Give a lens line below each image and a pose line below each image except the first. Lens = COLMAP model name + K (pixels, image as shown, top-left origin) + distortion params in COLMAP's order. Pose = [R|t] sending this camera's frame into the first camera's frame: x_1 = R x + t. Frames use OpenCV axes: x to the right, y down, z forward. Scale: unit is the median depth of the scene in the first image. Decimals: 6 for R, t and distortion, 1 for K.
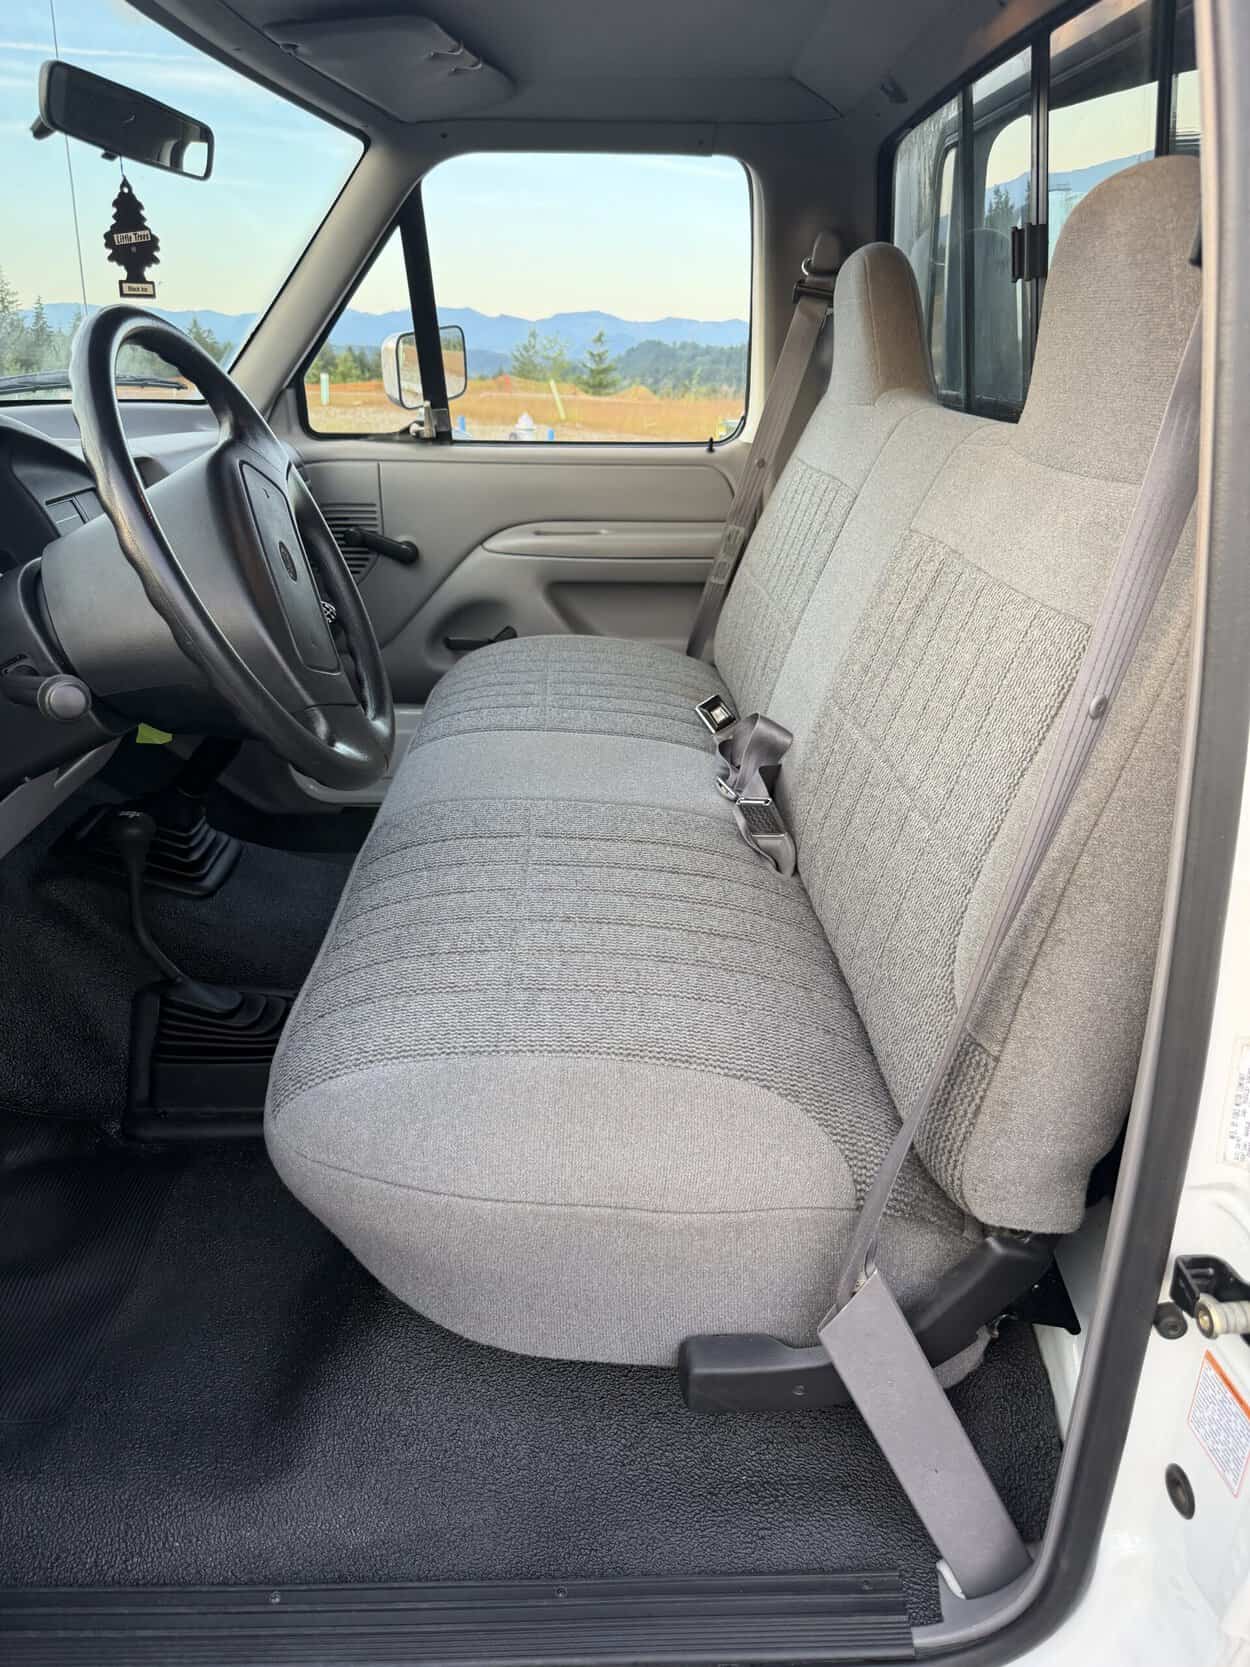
lens RADIAL K [[1197.5, 0, 625.0], [0, 1197.5, 833.5], [0, 0, 1]] dist [0.075440, -0.137747]
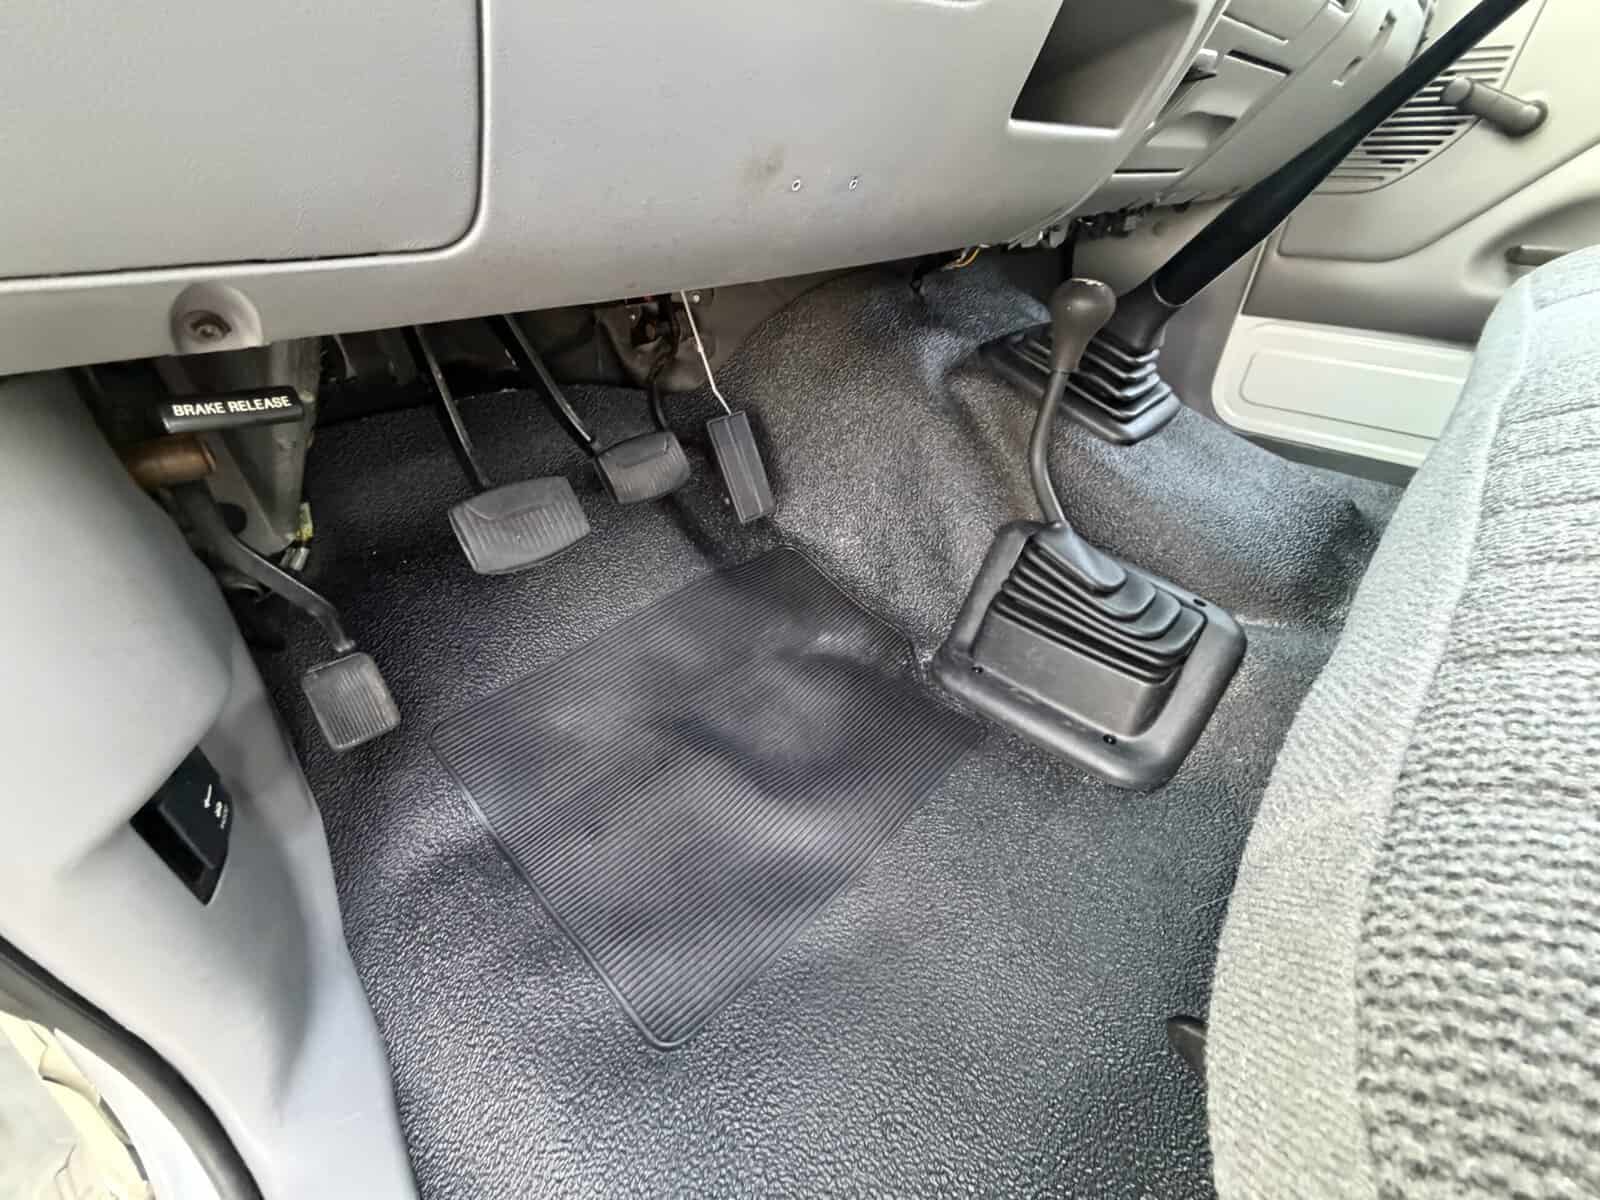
lens RADIAL K [[641.7, 0, 794.0], [0, 641.7, 602.1], [0, 0, 1]] dist [-0.000238, 0.000323]
pose [[0.701825, 0.403391, -0.587127, -0.220494], [-0.275076, 0.913750, 0.298987, 0.087451], [0.657096, -0.048333, 0.752256, 0.560263]]
